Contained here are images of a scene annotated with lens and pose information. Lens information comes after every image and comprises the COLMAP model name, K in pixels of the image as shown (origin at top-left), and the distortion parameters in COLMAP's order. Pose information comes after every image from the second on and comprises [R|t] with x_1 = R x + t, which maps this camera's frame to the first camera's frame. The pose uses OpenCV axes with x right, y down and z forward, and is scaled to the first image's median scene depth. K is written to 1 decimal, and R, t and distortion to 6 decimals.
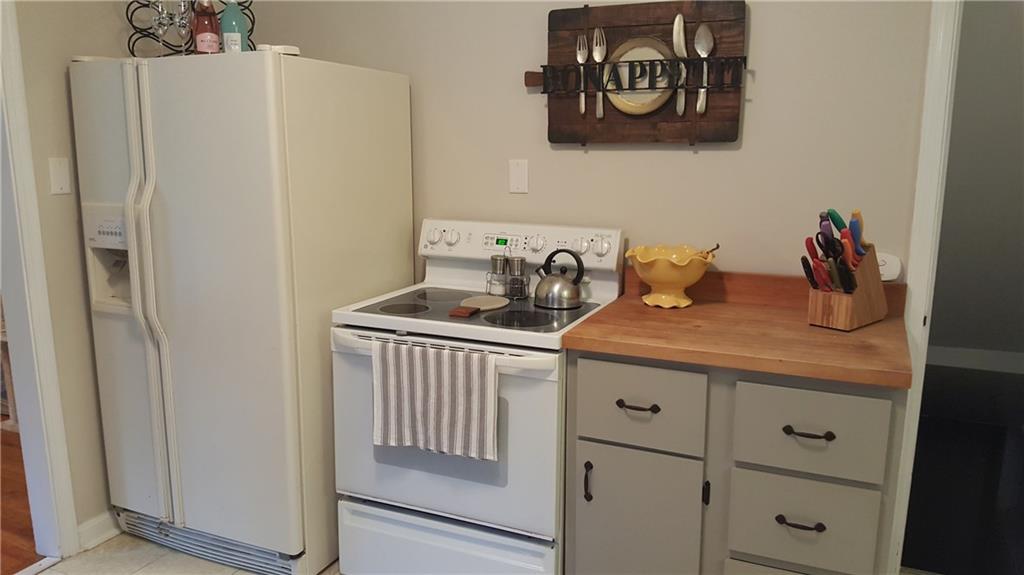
lens RADIAL K [[754.2, 0, 508.5], [0, 754.2, 297.1], [0, 0, 1]] dist [0.157630, -0.364169]
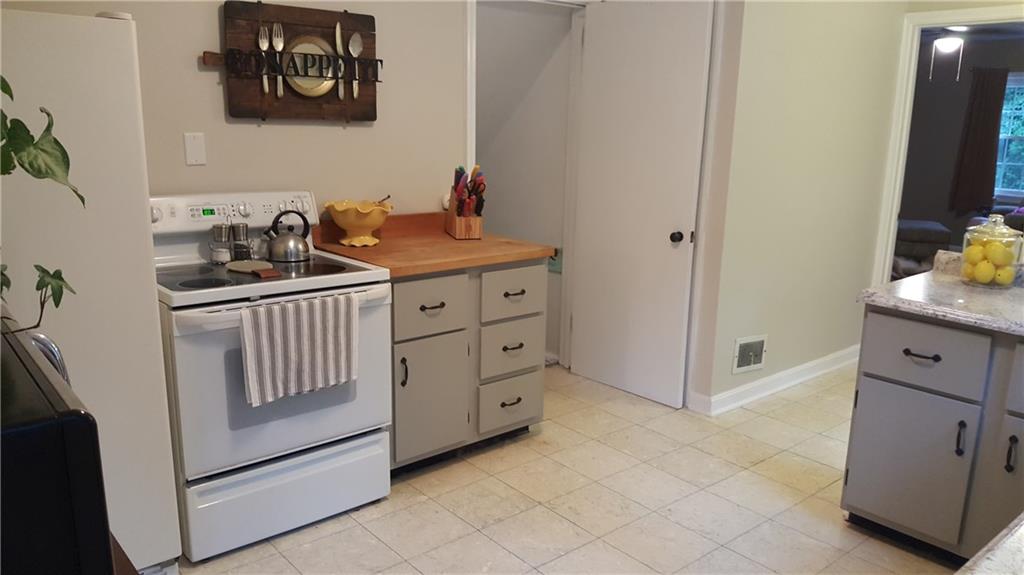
lens RADIAL K [[754.2, 0, 508.5], [0, 754.2, 297.1], [0, 0, 1]] dist [0.157630, -0.364169]
pose [[0.434361, -0.198338, 0.878631, -0.853922], [0.157925, 0.977115, 0.142497, -0.047737], [-0.886787, 0.076863, 0.455743, 0.171895]]
